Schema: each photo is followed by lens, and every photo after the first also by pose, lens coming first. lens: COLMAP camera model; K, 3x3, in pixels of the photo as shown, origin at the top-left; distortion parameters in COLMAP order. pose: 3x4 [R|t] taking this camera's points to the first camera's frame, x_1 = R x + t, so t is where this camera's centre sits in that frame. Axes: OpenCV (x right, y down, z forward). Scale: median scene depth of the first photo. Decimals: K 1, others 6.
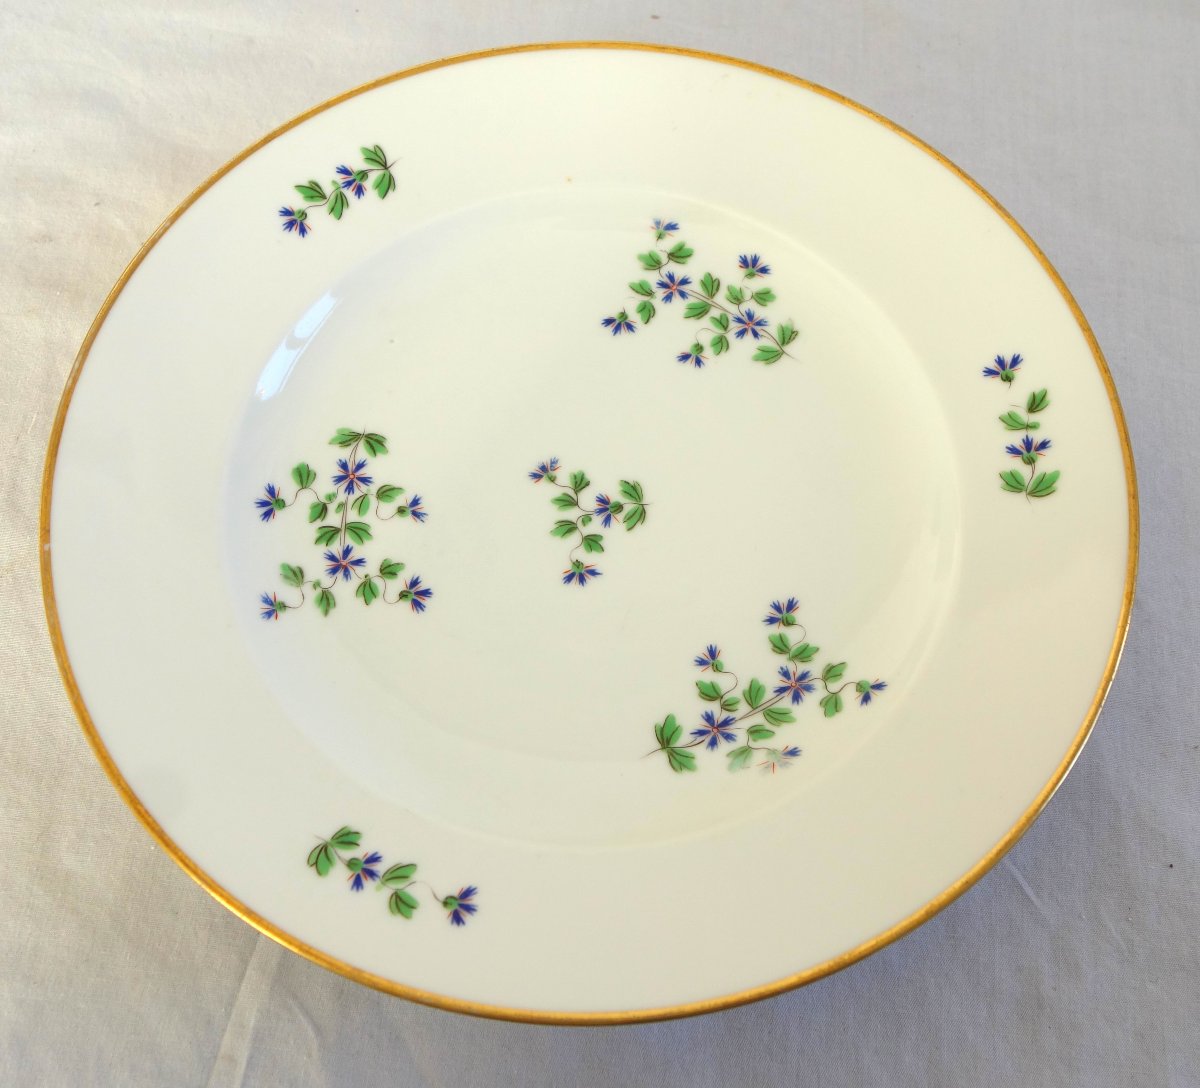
lens RADIAL K [[1409.3, 0, 618.5], [0, 1409.3, 514.1], [0, 0, 1]] dist [-0.004500, 0.000000]
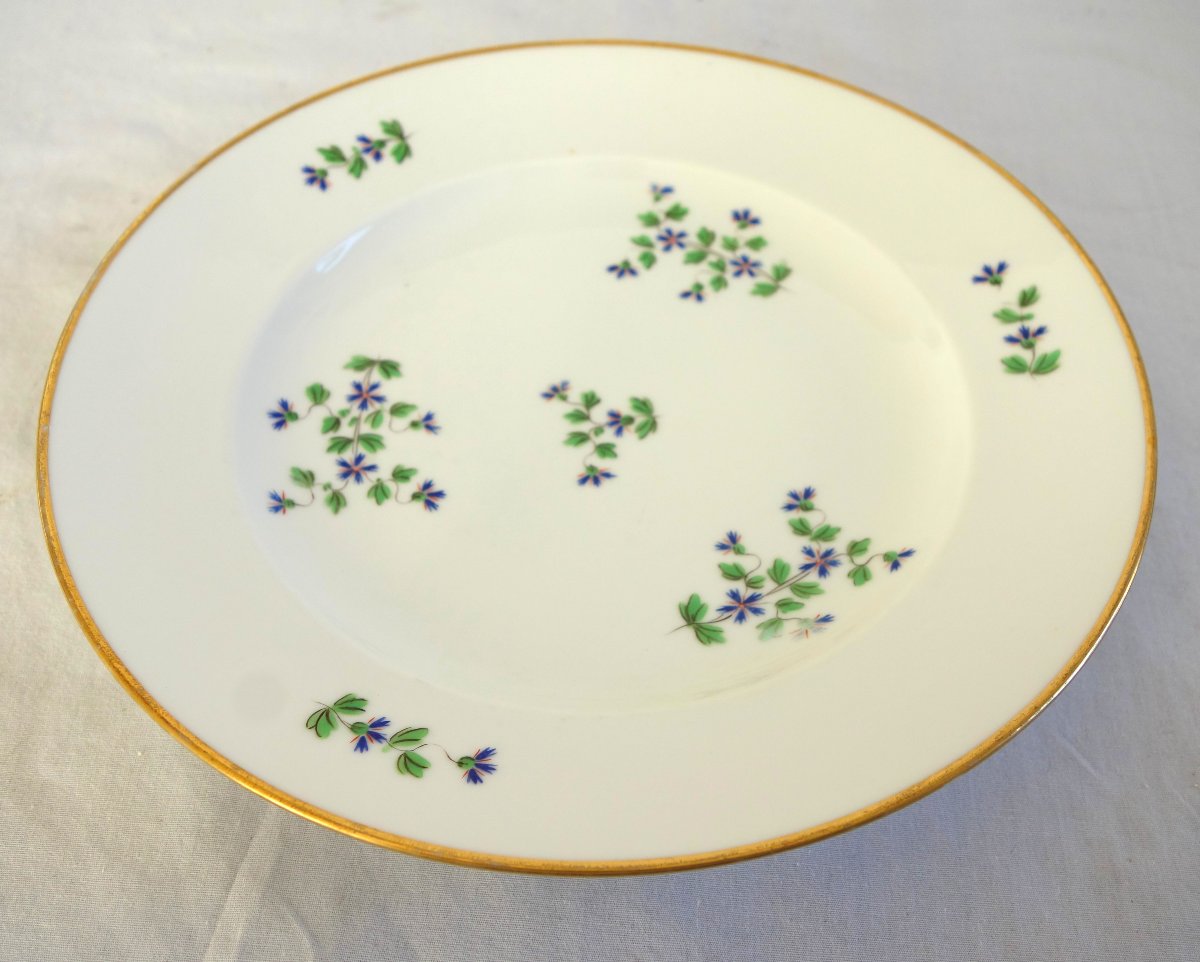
lens RADIAL K [[1144.7, 0, 638.4], [0, 1144.7, 467.7], [0, 0, 1]] dist [-0.009504, 0.000000]
pose [[0.998805, -0.028742, 0.039522, -0.028556], [0.036771, 0.974710, -0.220427, 0.220115], [-0.032187, 0.221617, 0.974602, 0.211693]]
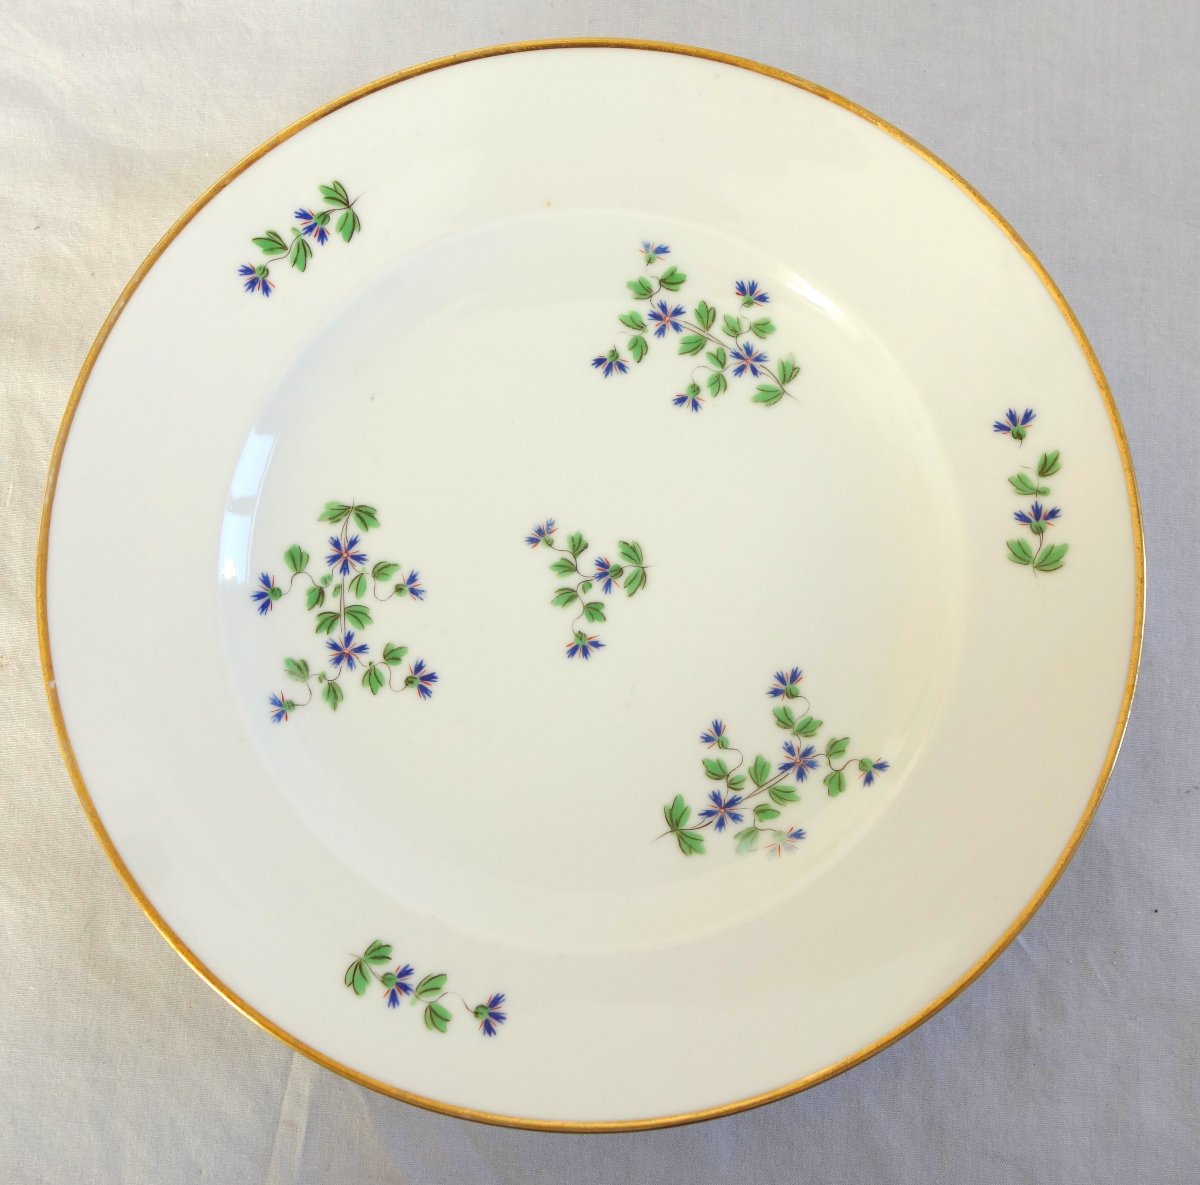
lens RADIAL K [[1450.3, 0, 611.6], [0, 1450.3, 580.3], [0, 0, 1]] dist [-0.005216, 0.000000]
pose [[0.999010, -0.043662, -0.008554, 0.003685], [0.044274, 0.956562, 0.288147, -0.303329], [-0.004399, -0.288240, 0.957548, 0.029254]]
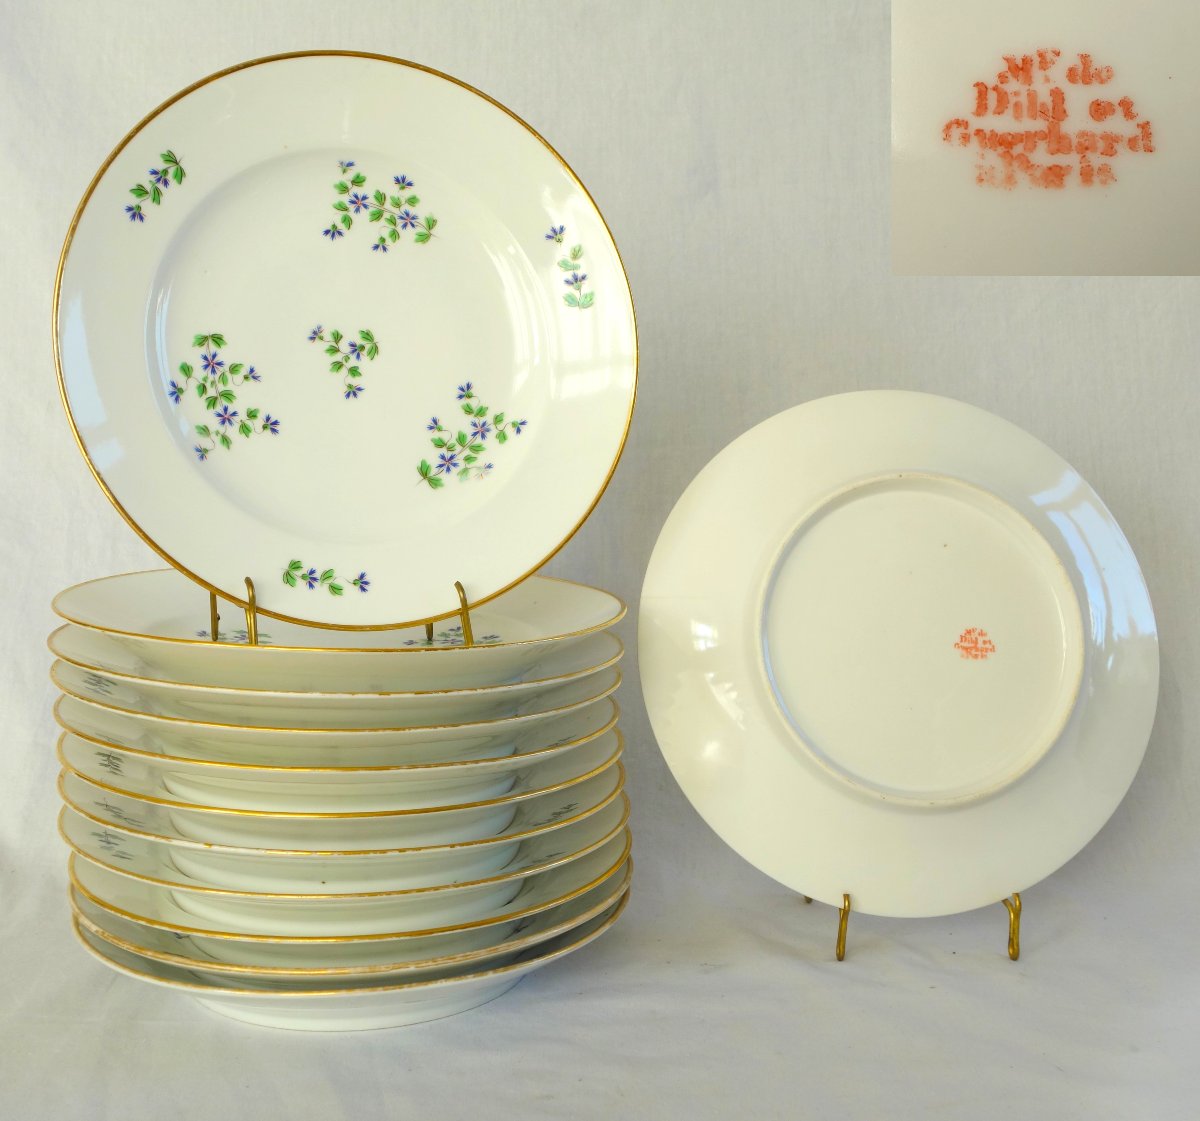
lens RADIAL K [[1675.4, 0, 560.1], [0, 1675.4, 546.9], [0, 0, 1]] dist [0.013764, 0.000000]
pose [[0.918170, -0.245880, 0.310655, -0.507382], [0.114636, 0.915453, 0.385752, -0.581765], [-0.379239, -0.318574, 0.868728, -1.041650]]
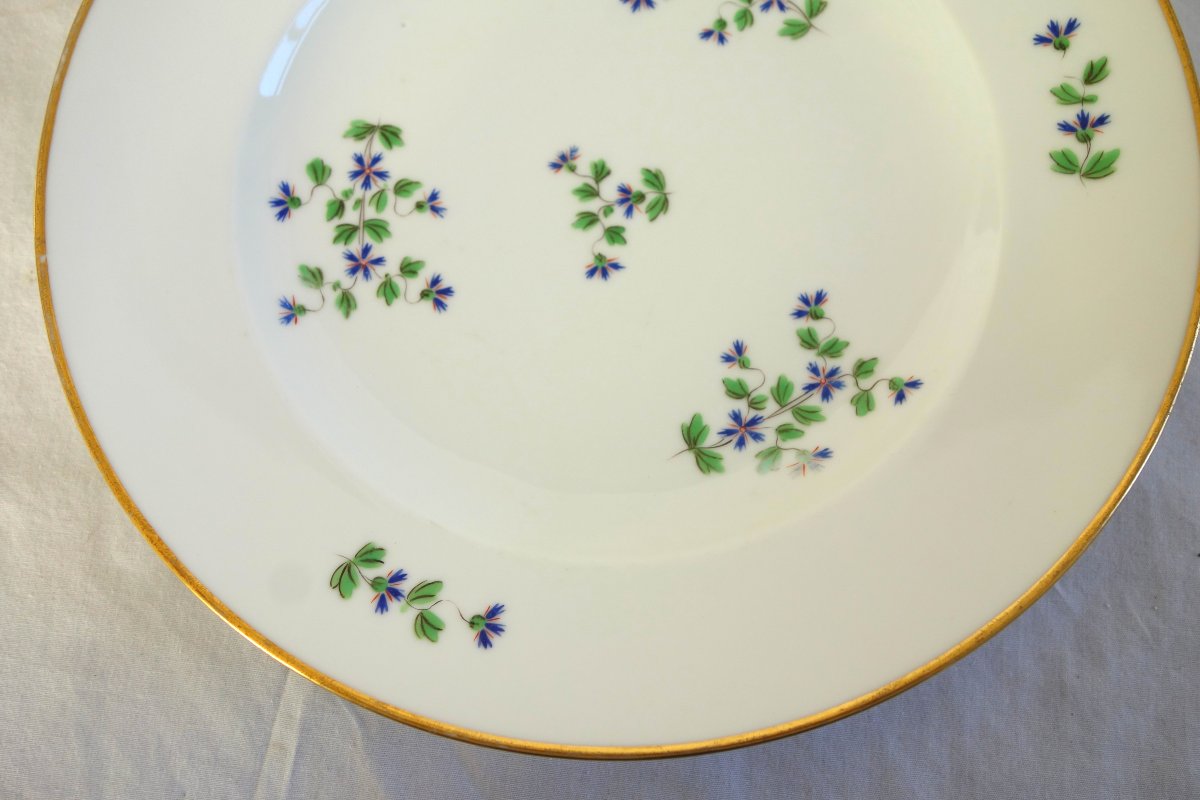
lens RADIAL K [[937.2, 0, 599.3], [0, 937.2, 396.7], [0, 0, 1]] dist [-0.000086, -0.012613]
pose [[0.999214, -0.014822, -0.036768, -0.007036], [0.022912, 0.972804, 0.230495, -0.021497], [0.032351, -0.231157, 0.972379, 0.347428]]
